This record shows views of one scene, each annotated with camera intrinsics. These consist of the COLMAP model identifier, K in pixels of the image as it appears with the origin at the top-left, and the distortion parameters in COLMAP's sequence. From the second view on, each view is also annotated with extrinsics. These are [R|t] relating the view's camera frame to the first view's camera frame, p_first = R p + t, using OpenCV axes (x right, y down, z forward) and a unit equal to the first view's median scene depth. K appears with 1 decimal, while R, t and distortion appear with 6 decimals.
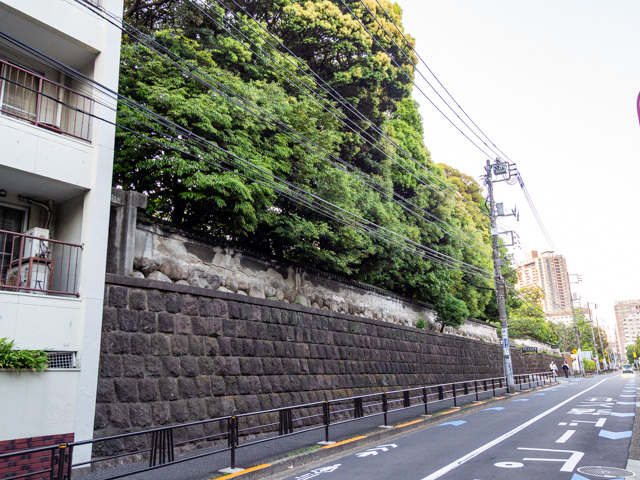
lens RADIAL K [[511.2, 0, 317.3], [0, 511.2, 240.4], [0, 0, 1]] dist [0.006632, -0.002149]
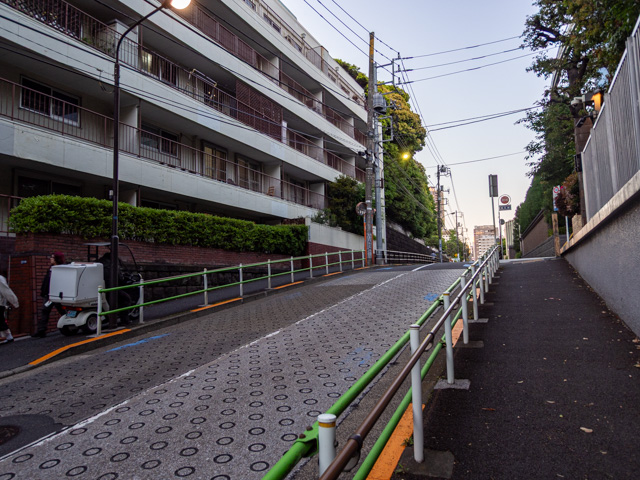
lens RADIAL K [[439.8, 0, 320.0], [0, 439.8, 240.0], [0, 0, 1]] dist [0.001490, 0.000560]
pose [[0.982252, 0.019720, 0.186528, -0.531880], [-0.050035, 0.985970, 0.159247, -0.116796], [-0.180771, -0.165754, 0.969457, -0.831284]]
